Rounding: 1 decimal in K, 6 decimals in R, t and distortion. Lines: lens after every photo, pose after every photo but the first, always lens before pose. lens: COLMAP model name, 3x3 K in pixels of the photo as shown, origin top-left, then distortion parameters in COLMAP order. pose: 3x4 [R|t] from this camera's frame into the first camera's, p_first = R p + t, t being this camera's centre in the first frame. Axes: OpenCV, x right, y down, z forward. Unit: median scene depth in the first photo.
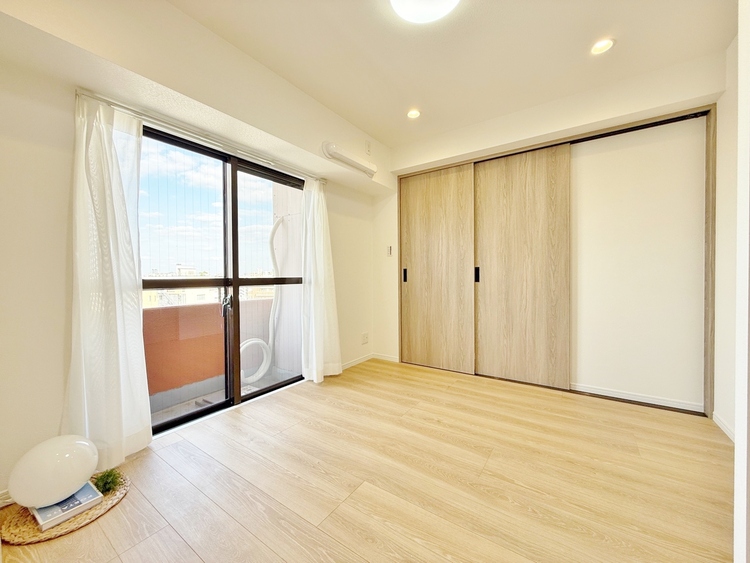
lens RADIAL K [[298.8, 0, 370.9], [0, 298.8, 279.4], [0, 0, 1]] dist [-0.003294, 0.000739]
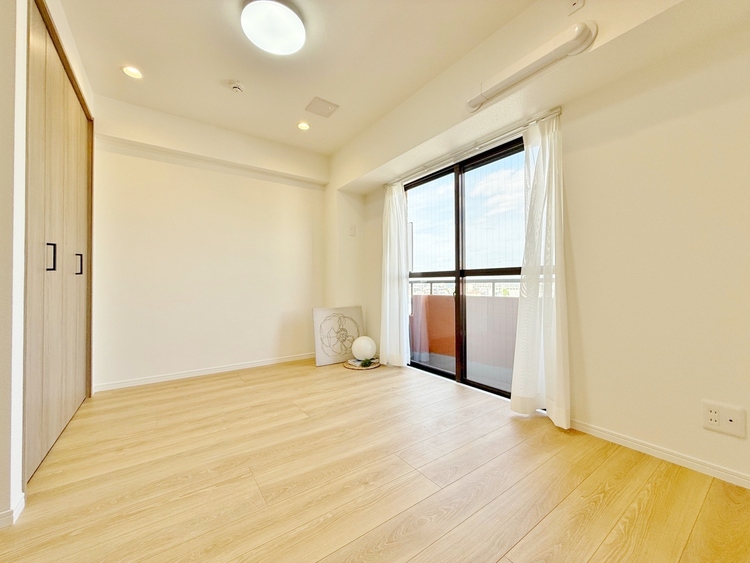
lens RADIAL K [[298.8, 0, 374.8], [0, 298.8, 280.5], [0, 0, 1]] dist [-0.003294, 0.000739]
pose [[-0.335427, -0.004961, -0.942053, 0.892297], [-0.002497, 0.999987, -0.004377, 0.051011], [0.942063, 0.000884, -0.335435, 1.339361]]
